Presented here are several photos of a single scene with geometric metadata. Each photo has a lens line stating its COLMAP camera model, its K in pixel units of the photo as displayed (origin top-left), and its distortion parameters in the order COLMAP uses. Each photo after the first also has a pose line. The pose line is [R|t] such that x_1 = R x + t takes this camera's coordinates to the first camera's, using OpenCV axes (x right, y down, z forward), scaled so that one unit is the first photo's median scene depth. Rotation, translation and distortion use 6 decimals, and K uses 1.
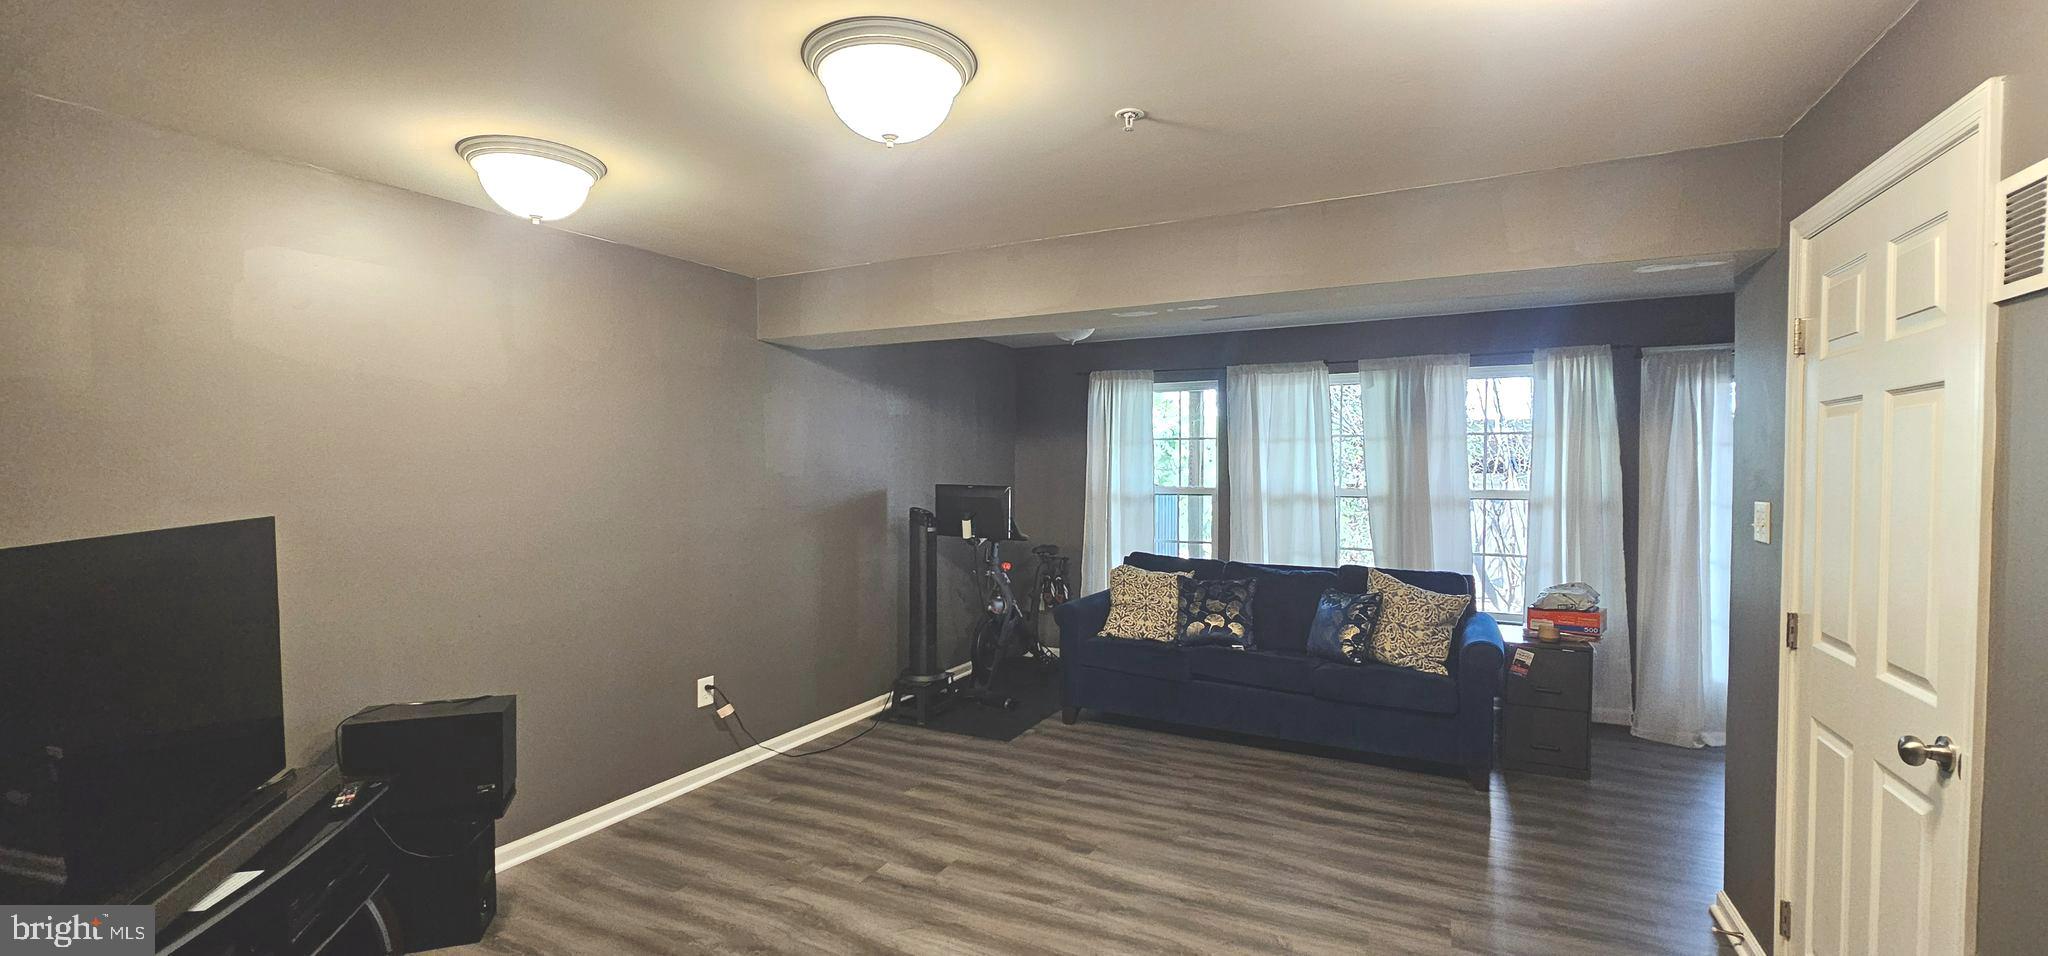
lens RADIAL K [[838.2, 0, 1020.5], [0, 838.2, 479.2], [0, 0, 1]] dist [-0.003752, 0.001606]
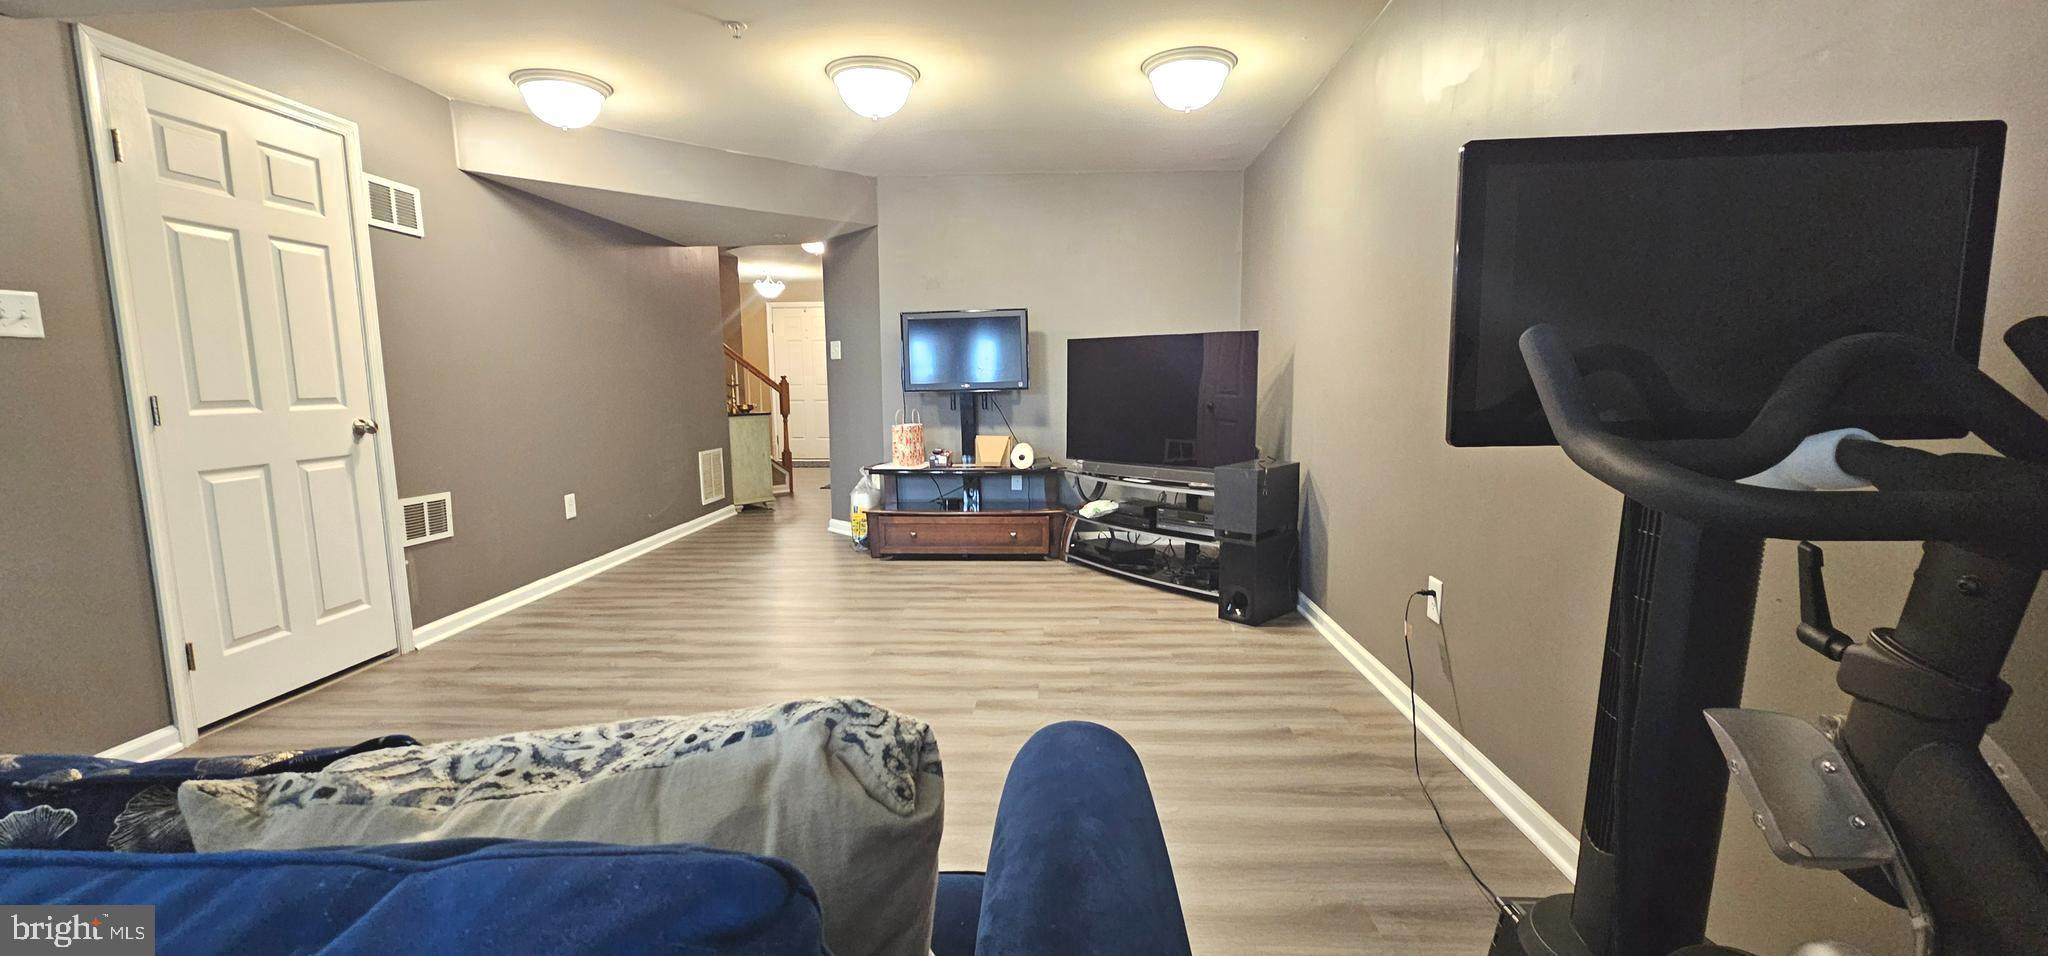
lens RADIAL K [[838.2, 0, 1006.3], [0, 838.2, 484.2], [0, 0, 1]] dist [-0.003752, 0.001606]
pose [[-0.913567, 0.059912, -0.402250, 0.244962], [0.004070, 0.990387, 0.138267, 0.094692], [0.406667, 0.124679, -0.905029, 1.872946]]
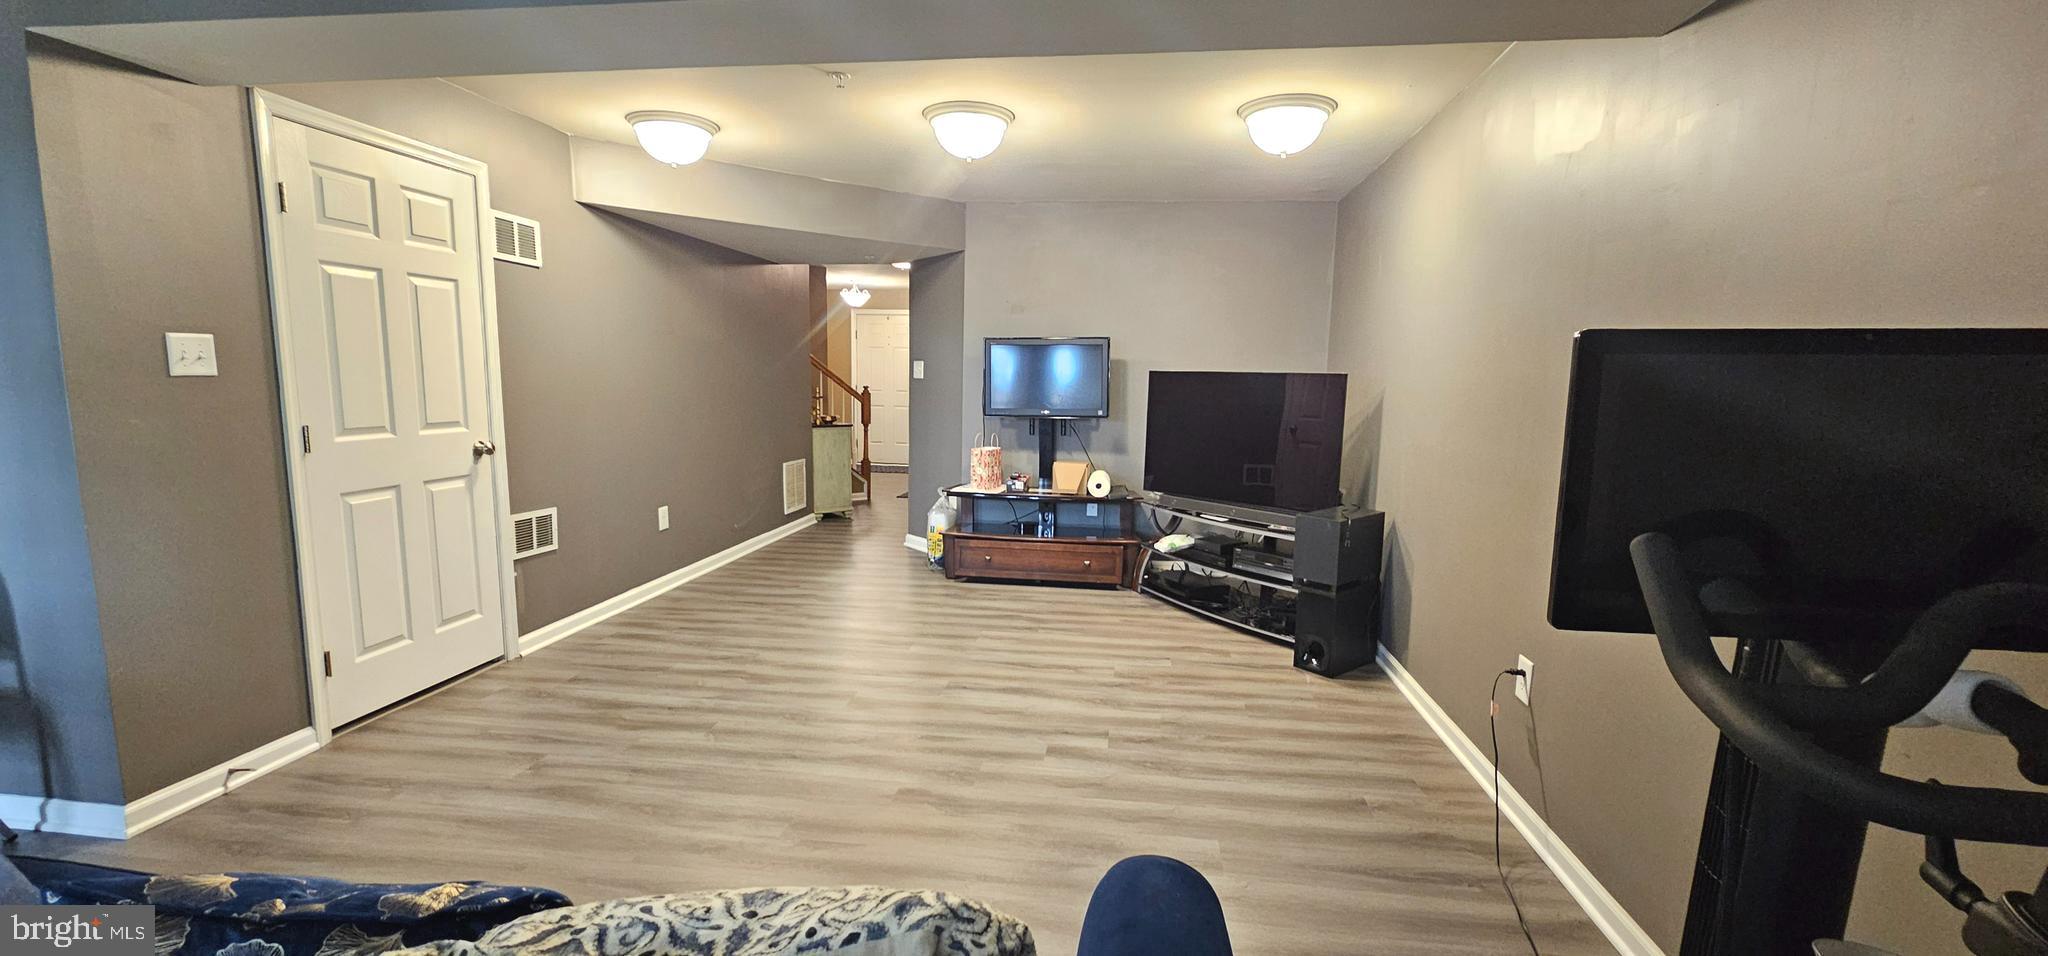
lens RADIAL K [[838.2, 0, 1010.3], [0, 838.2, 488.9], [0, 0, 1]] dist [-0.003752, 0.001606]
pose [[-0.944633, 0.024114, -0.327243, 0.256077], [-0.024842, 0.989178, 0.144601, 0.037510], [0.327188, 0.144724, -0.933811, 1.872138]]
